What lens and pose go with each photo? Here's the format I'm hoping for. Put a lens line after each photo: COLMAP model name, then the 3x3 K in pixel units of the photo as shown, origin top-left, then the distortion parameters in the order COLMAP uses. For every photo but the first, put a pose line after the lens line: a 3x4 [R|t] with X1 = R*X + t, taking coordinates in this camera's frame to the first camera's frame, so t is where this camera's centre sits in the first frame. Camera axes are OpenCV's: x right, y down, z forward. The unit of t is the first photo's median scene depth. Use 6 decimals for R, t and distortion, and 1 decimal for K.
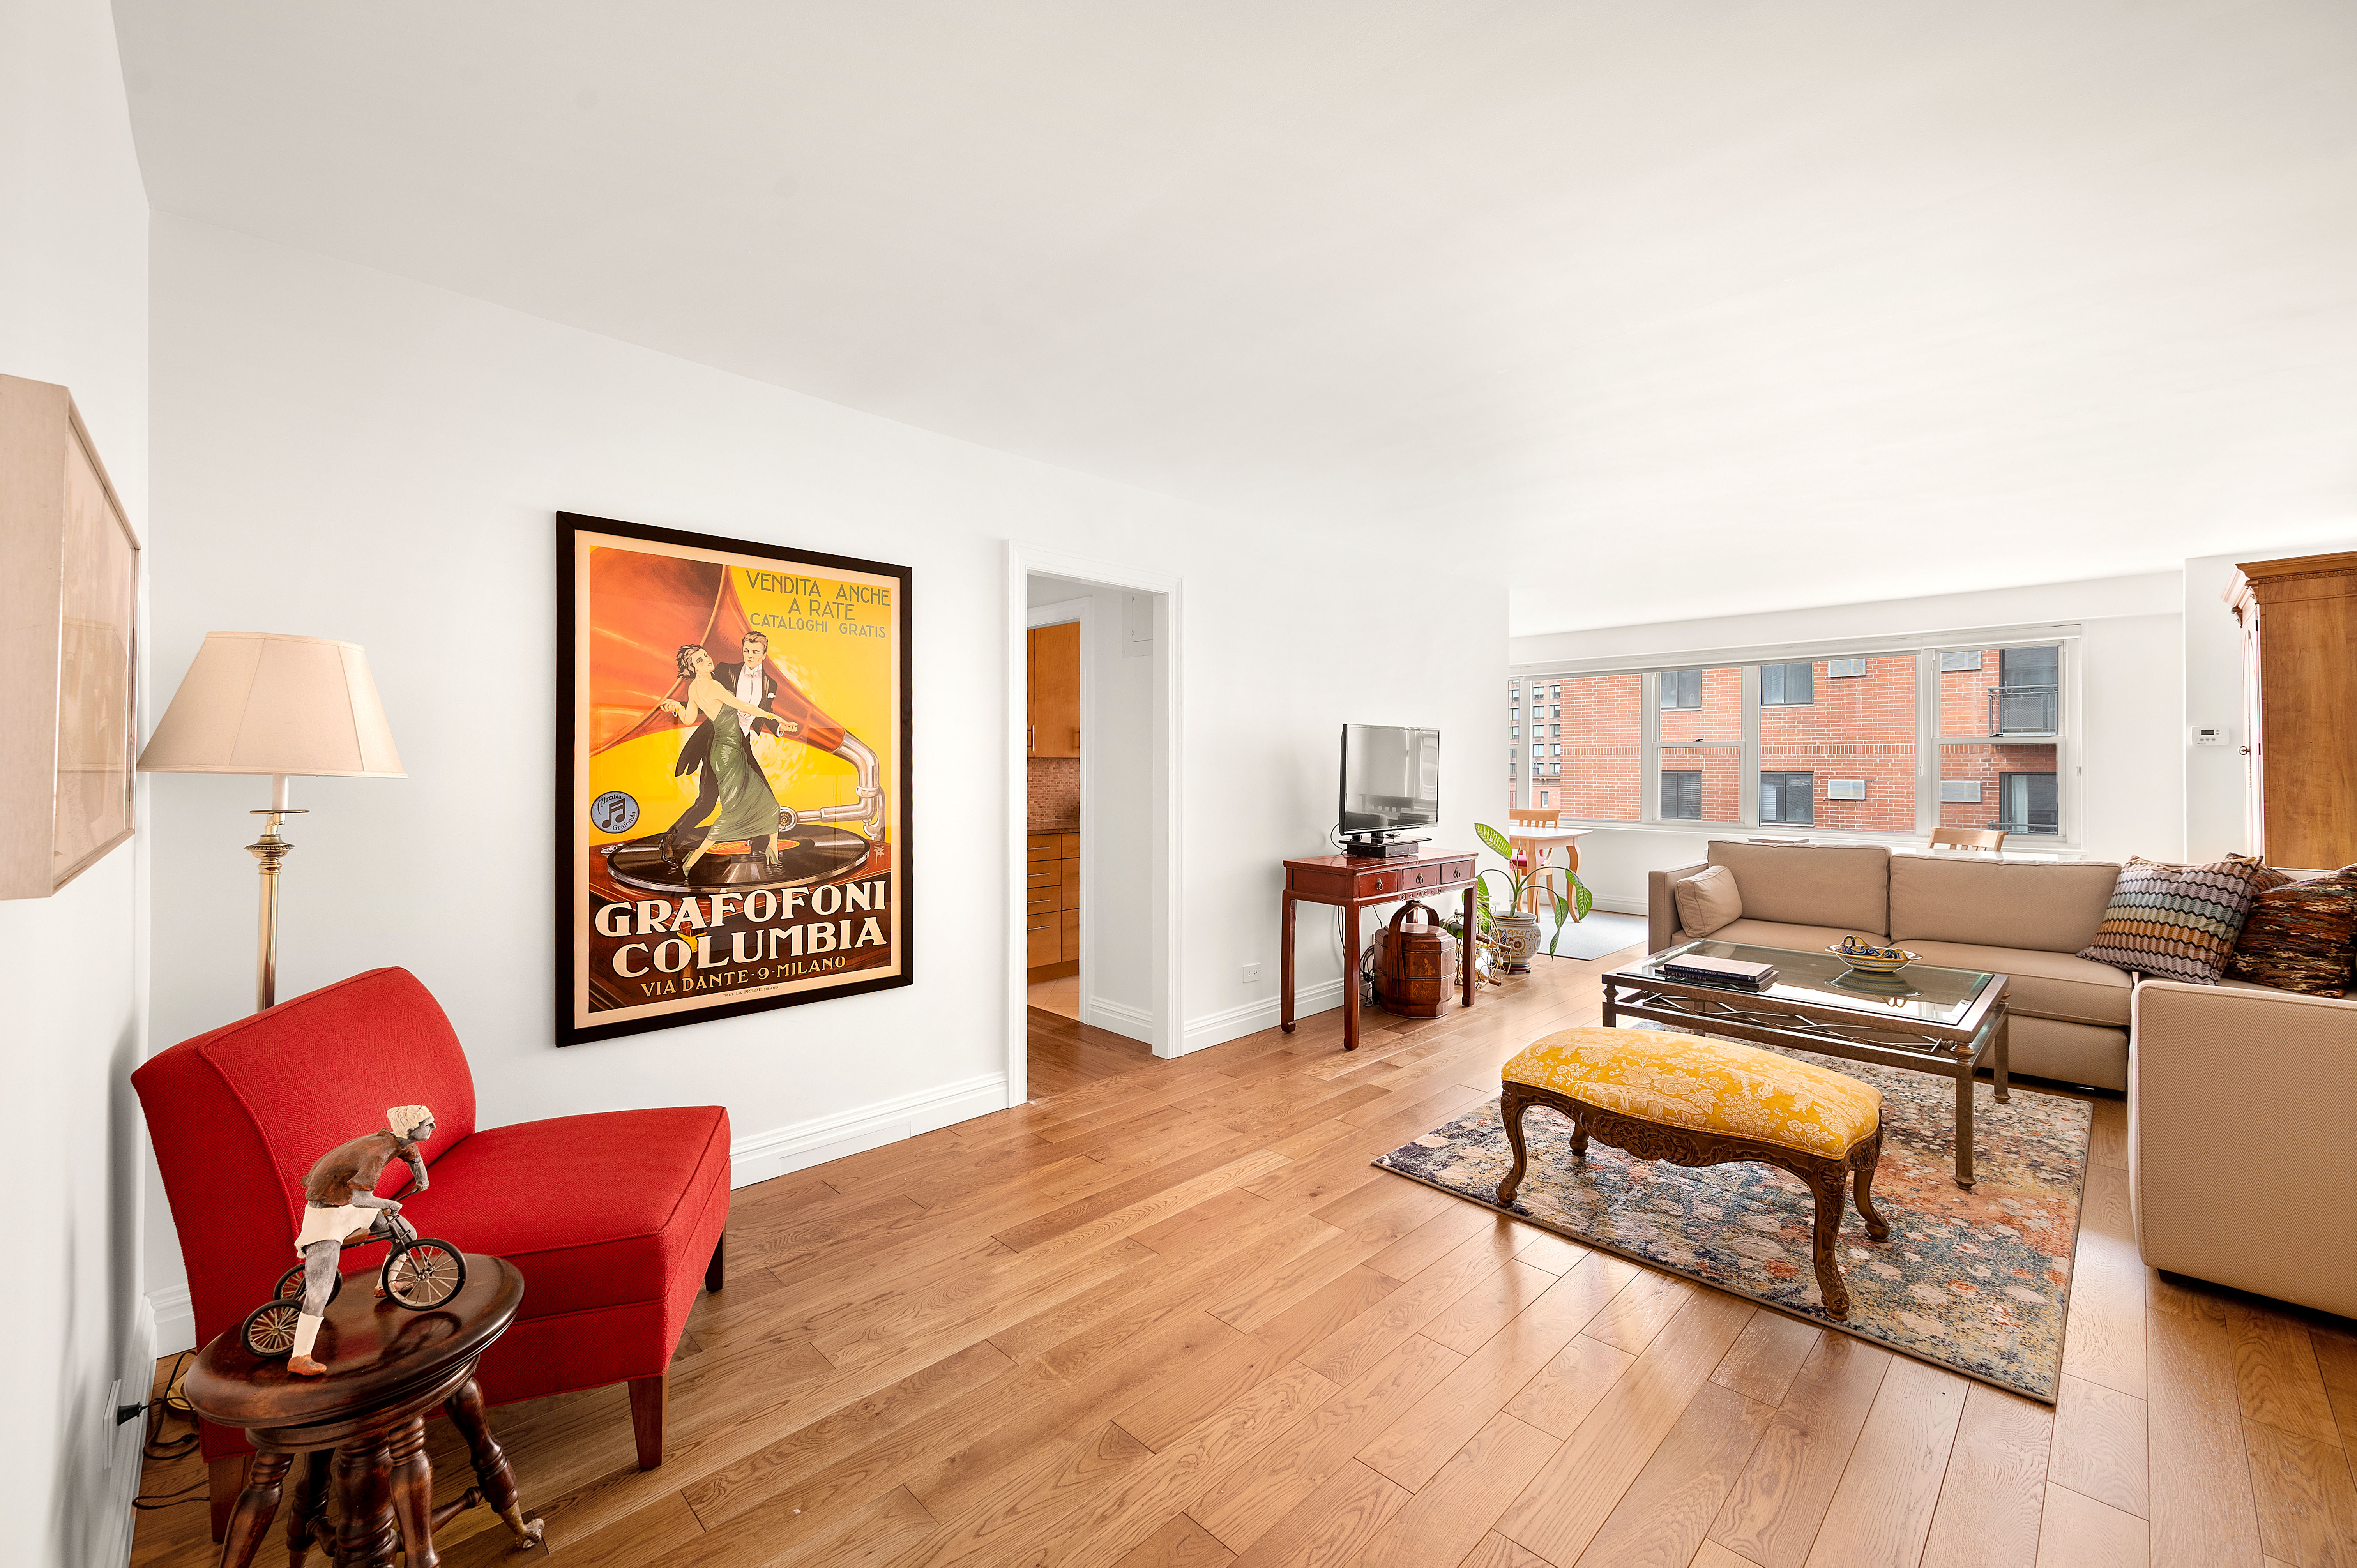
lens RADIAL K [[956.6, 0, 1178.5], [0, 956.6, 784.0], [0, 0, 1]] dist [0.000043, -0.000002]
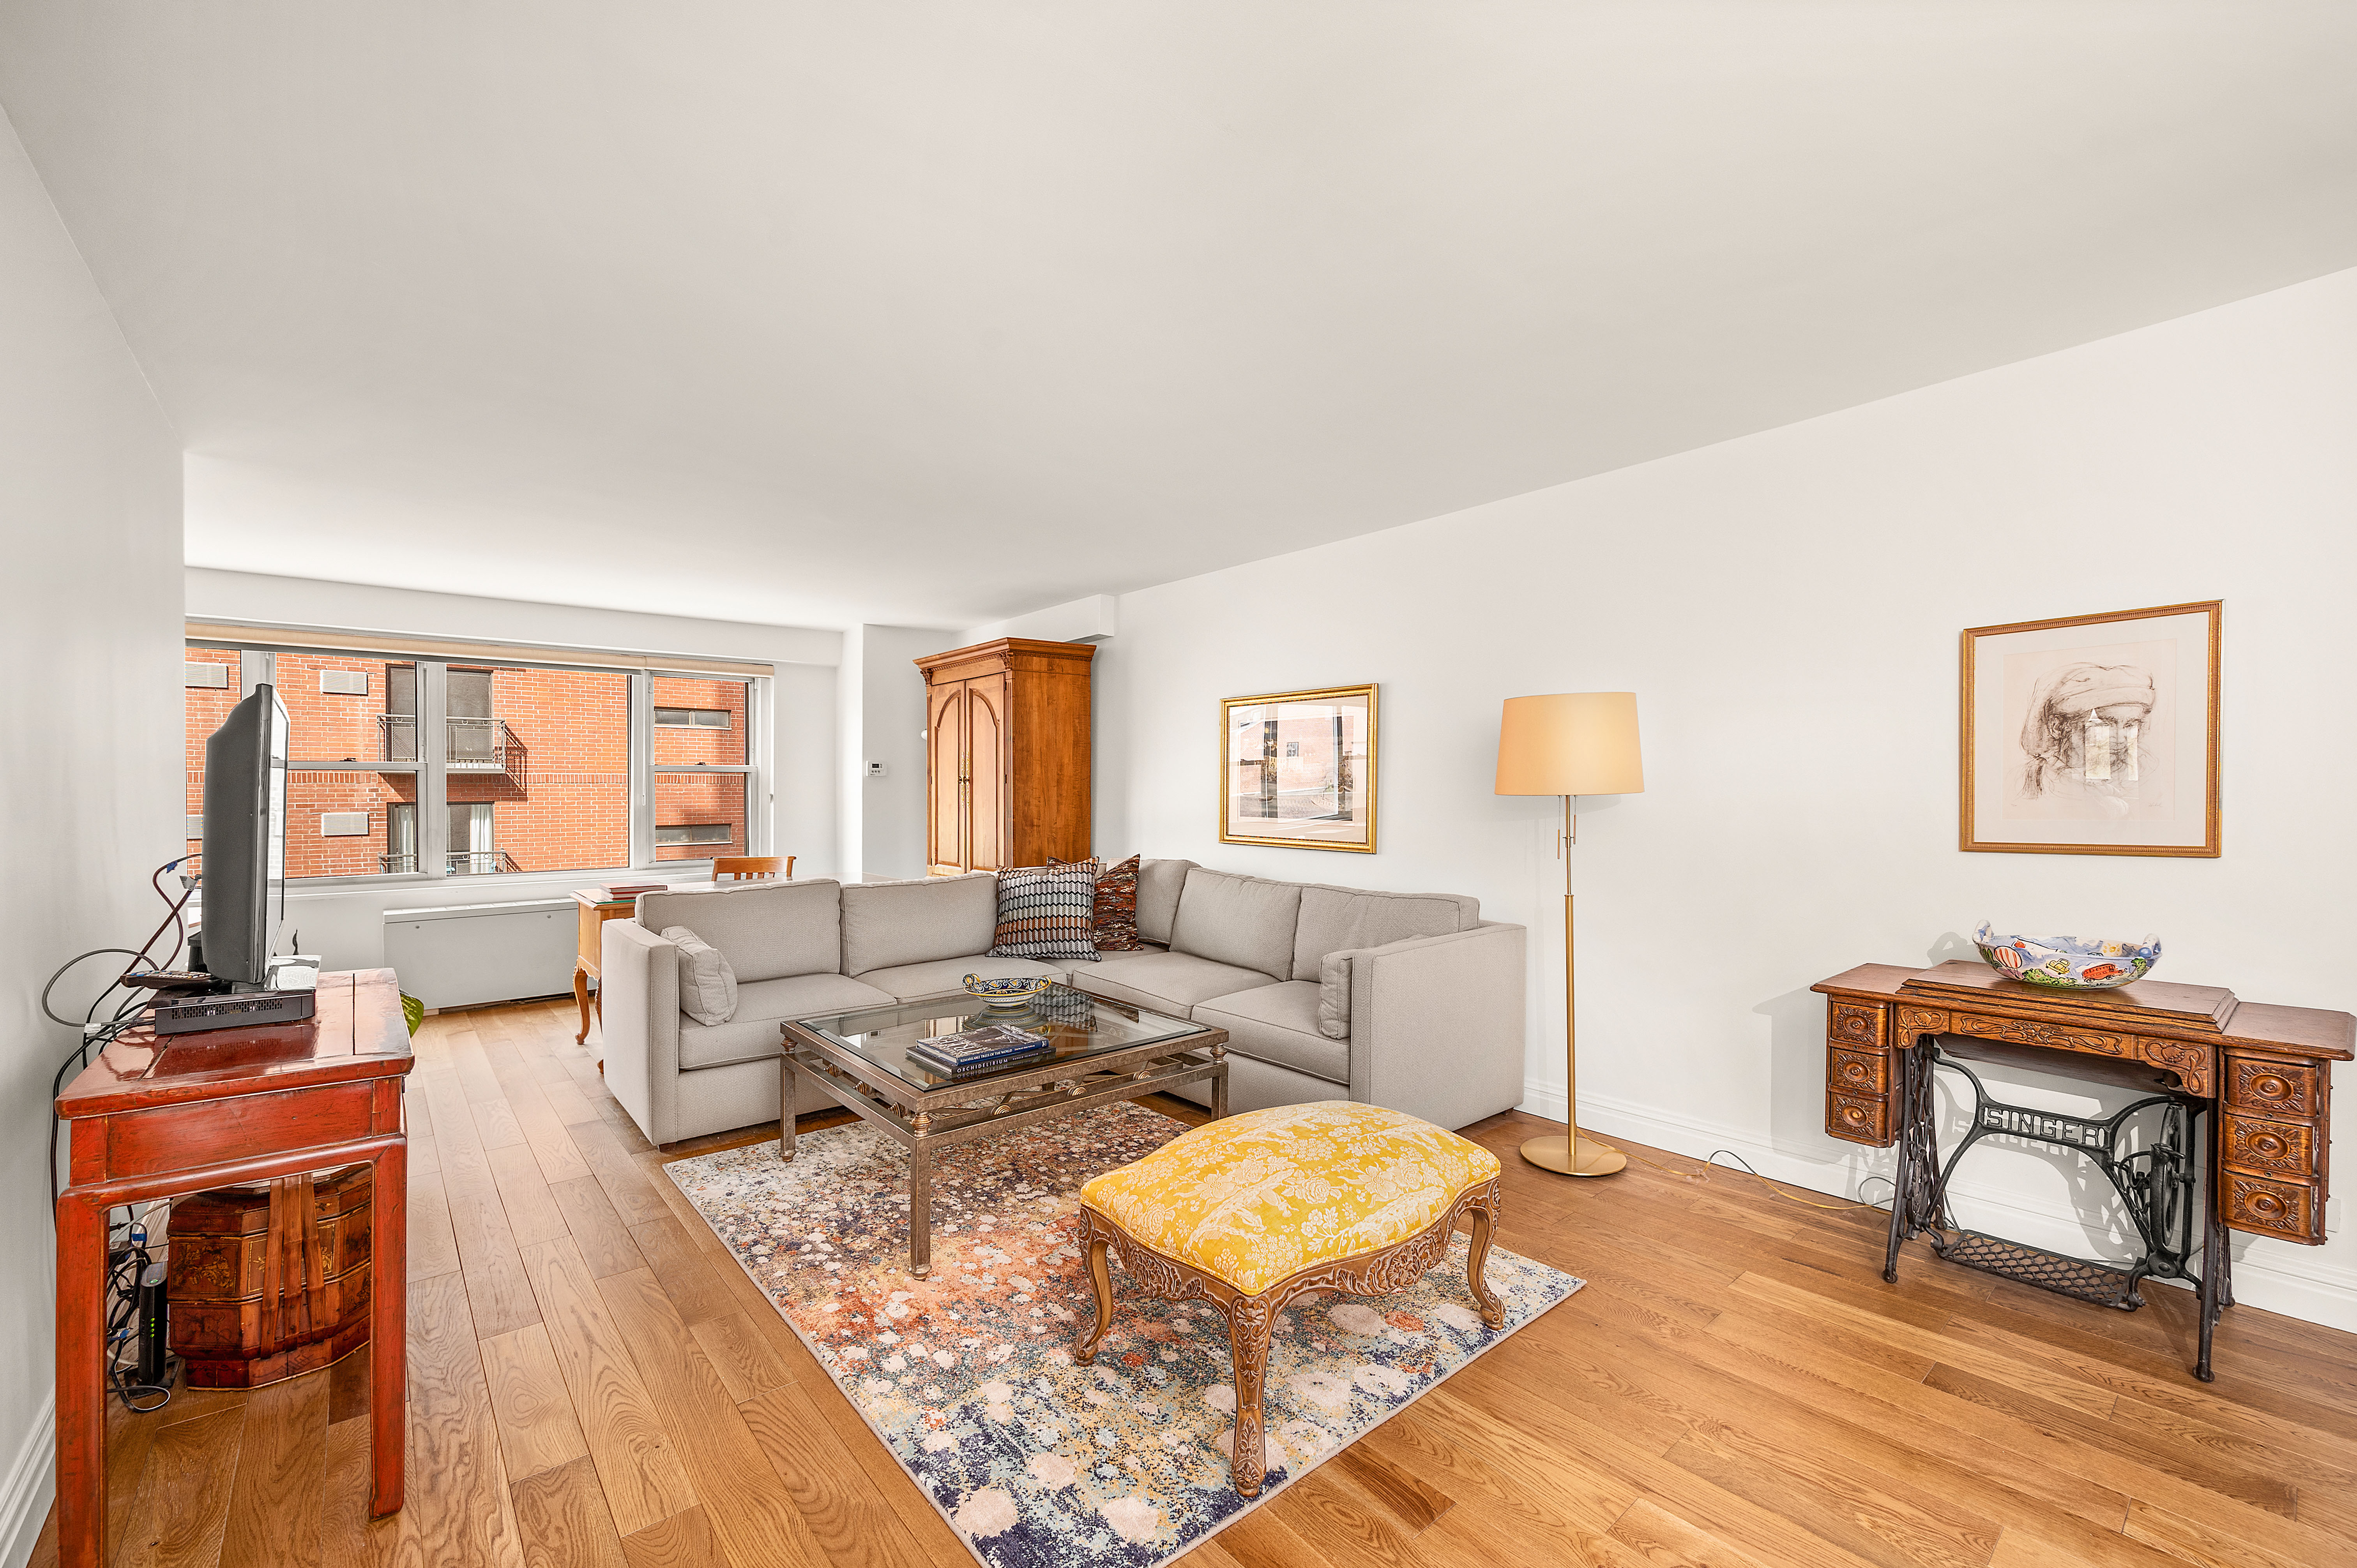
lens RADIAL K [[956.6, 0, 1178.5], [0, 956.6, 784.0], [0, 0, 1]] dist [0.000043, -0.000002]
pose [[0.077190, 0.001954, 0.997014, -0.205122], [0.029698, 0.999550, -0.004258, -0.017640], [-0.996574, 0.029938, 0.077098, 0.682905]]
